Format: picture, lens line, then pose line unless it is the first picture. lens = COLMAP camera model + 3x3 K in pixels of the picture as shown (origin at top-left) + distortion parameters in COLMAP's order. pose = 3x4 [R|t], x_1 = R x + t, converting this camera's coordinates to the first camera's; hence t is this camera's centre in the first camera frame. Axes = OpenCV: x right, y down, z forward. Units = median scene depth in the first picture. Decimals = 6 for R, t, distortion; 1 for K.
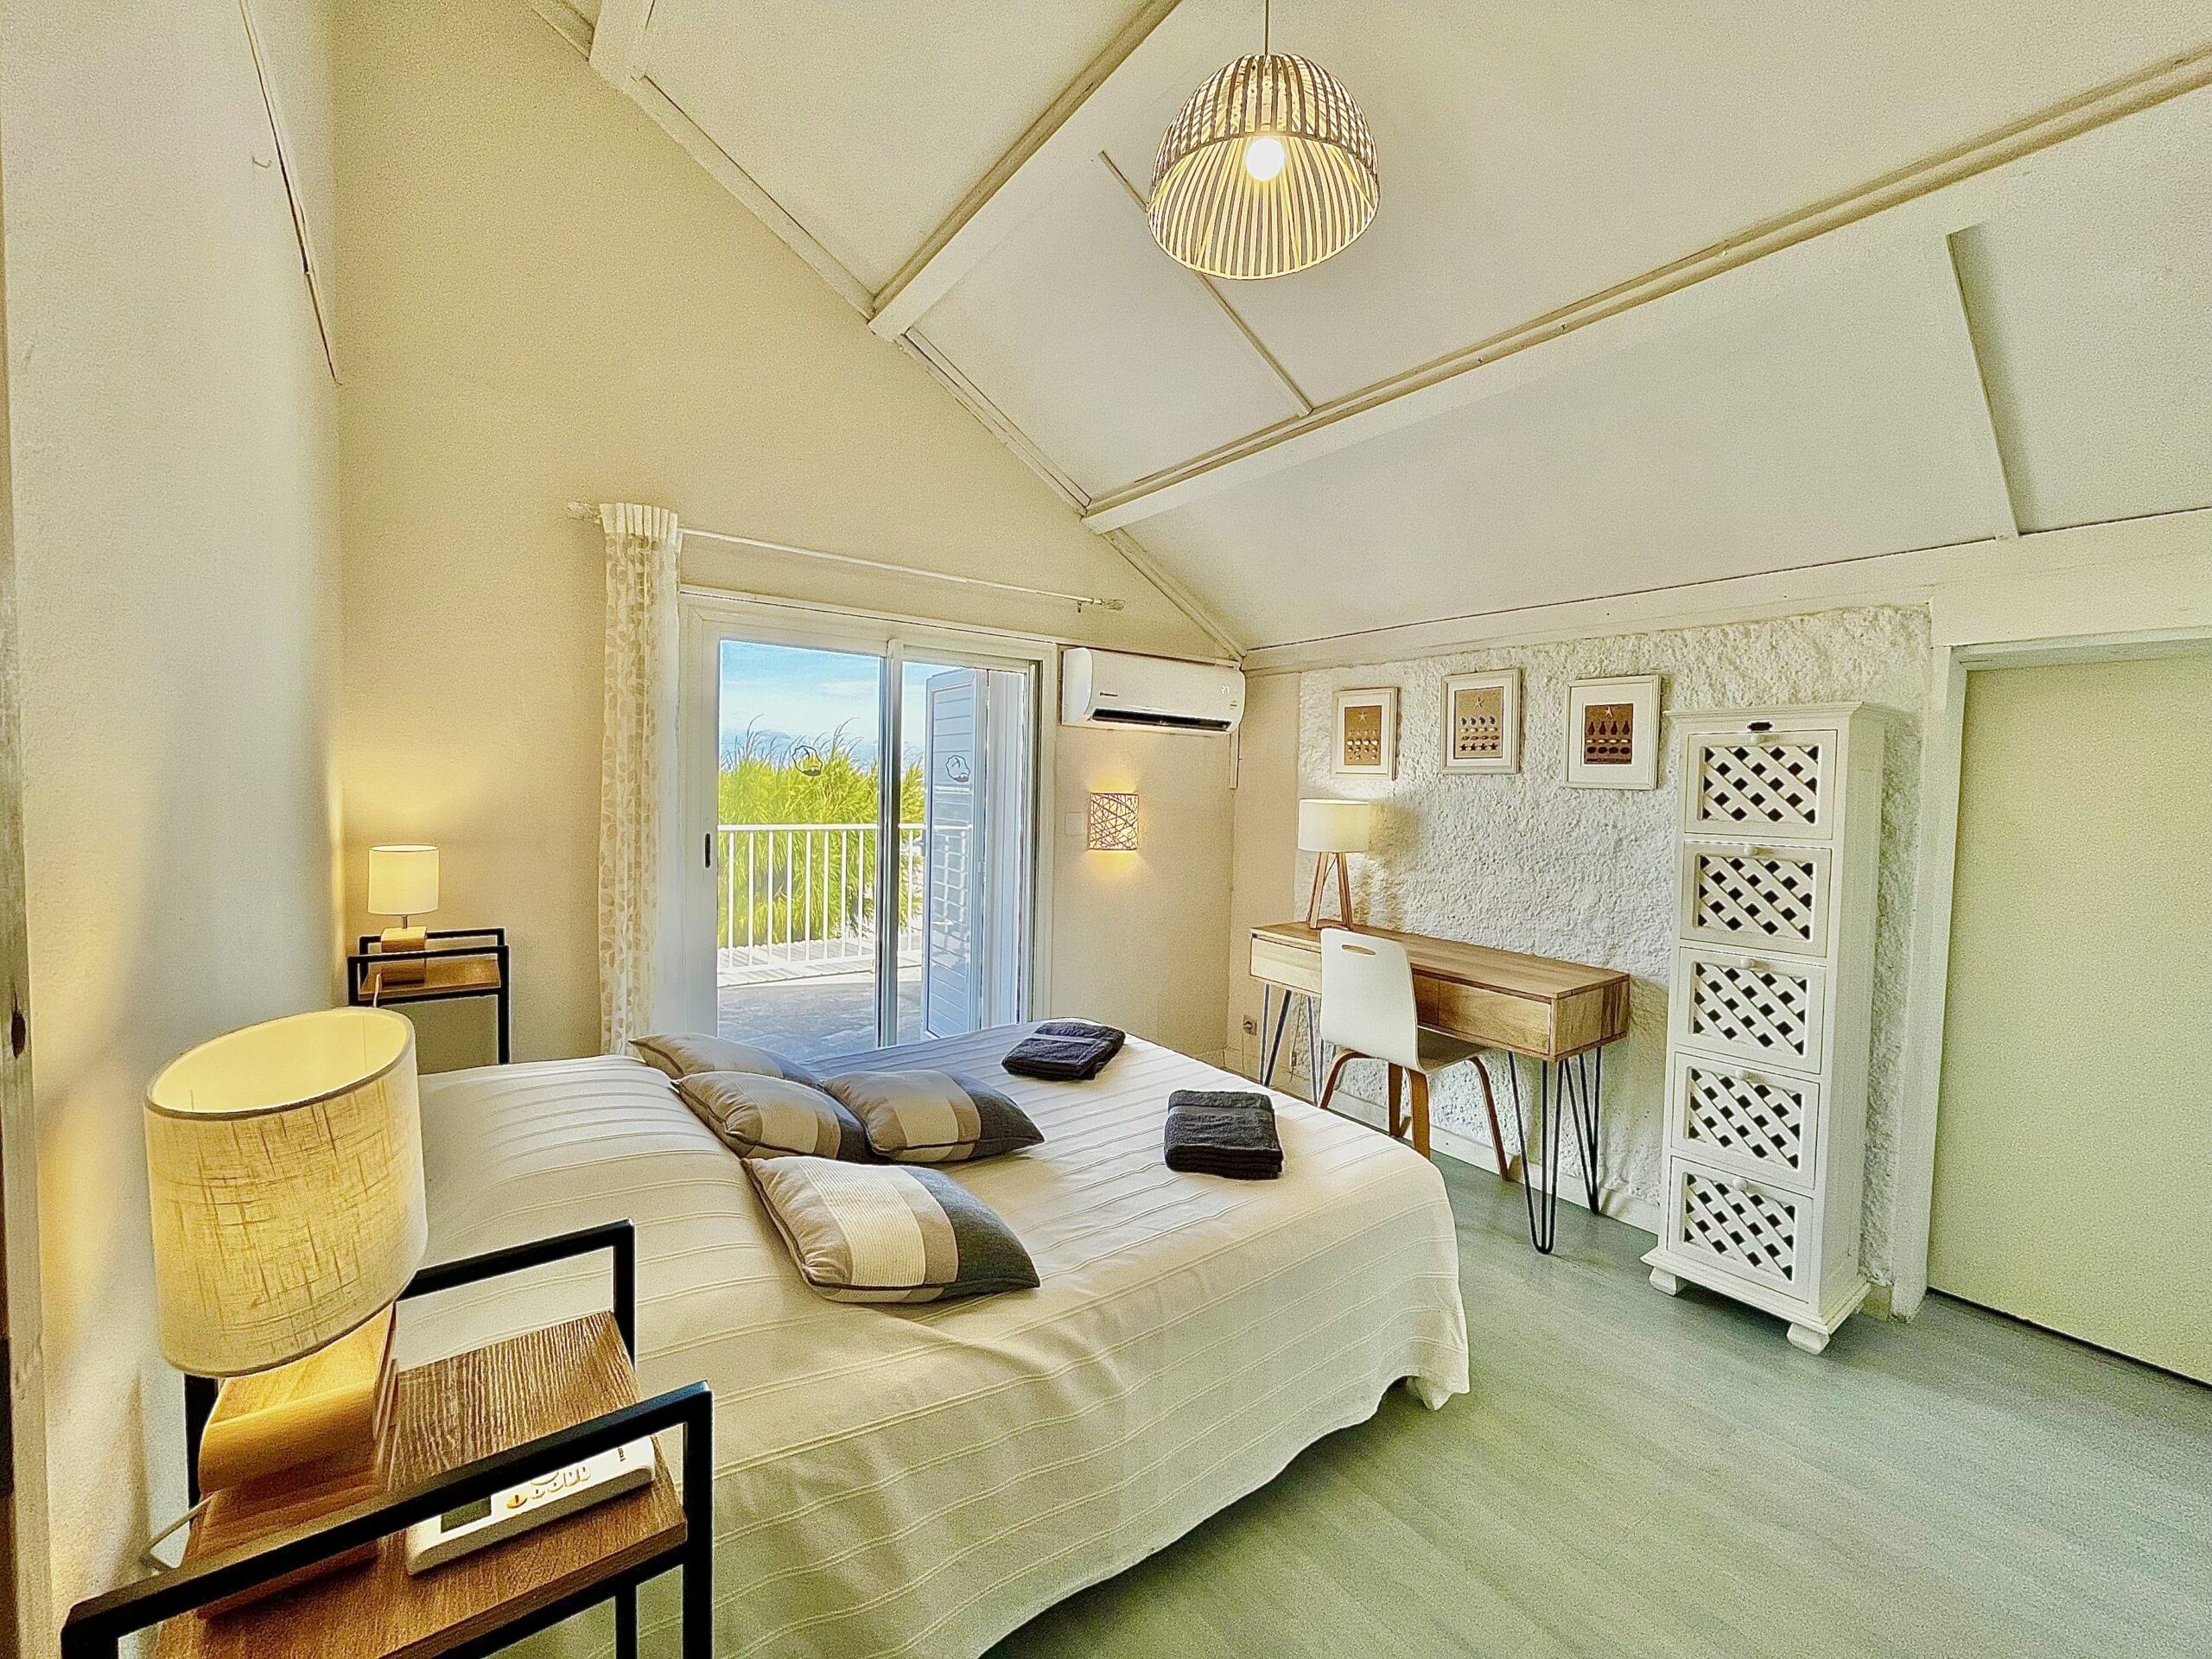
lens RADIAL K [[899.1, 0, 1106.0], [0, 899.1, 829.5], [0, 0, 1]] dist [-0.001828, -0.000001]
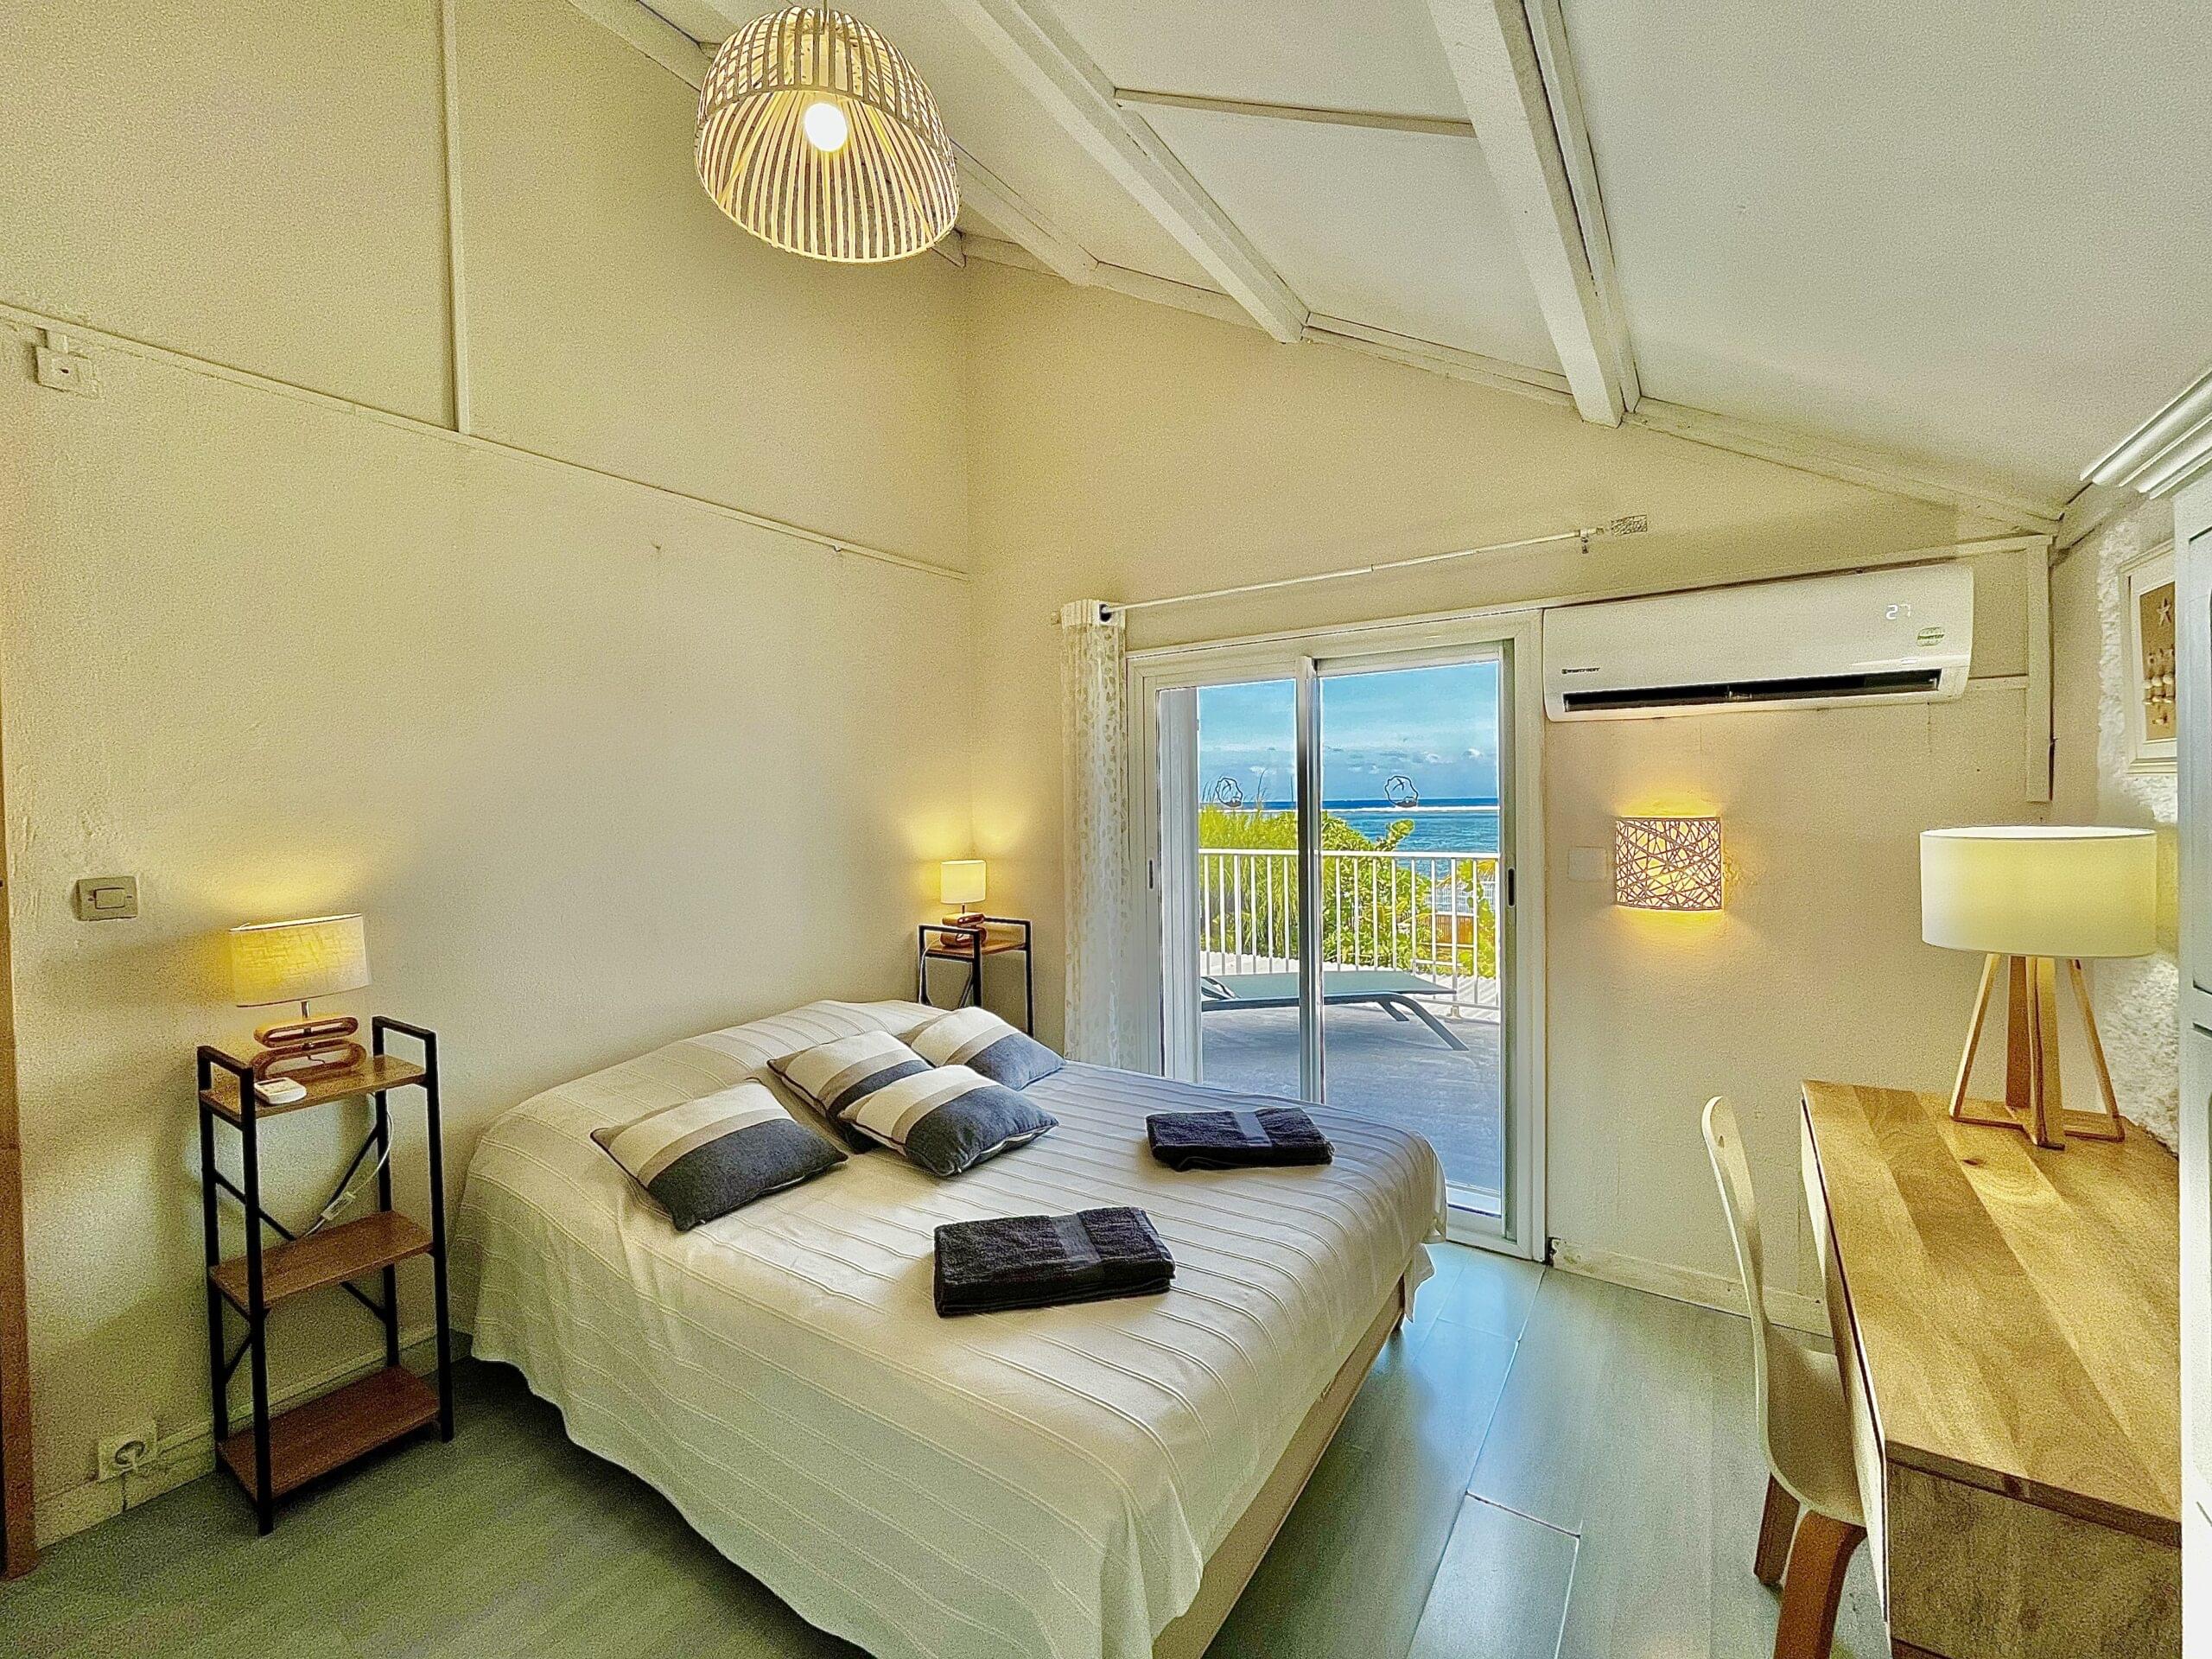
lens RADIAL K [[899.1, 0, 1106.0], [0, 899.1, 829.5], [0, 0, 1]] dist [-0.001828, -0.000001]
pose [[0.321771, 0.013931, -0.946715, 0.554442], [-0.020929, 0.999752, 0.007598, -0.032821], [0.946586, 0.017369, 0.321983, 0.488554]]
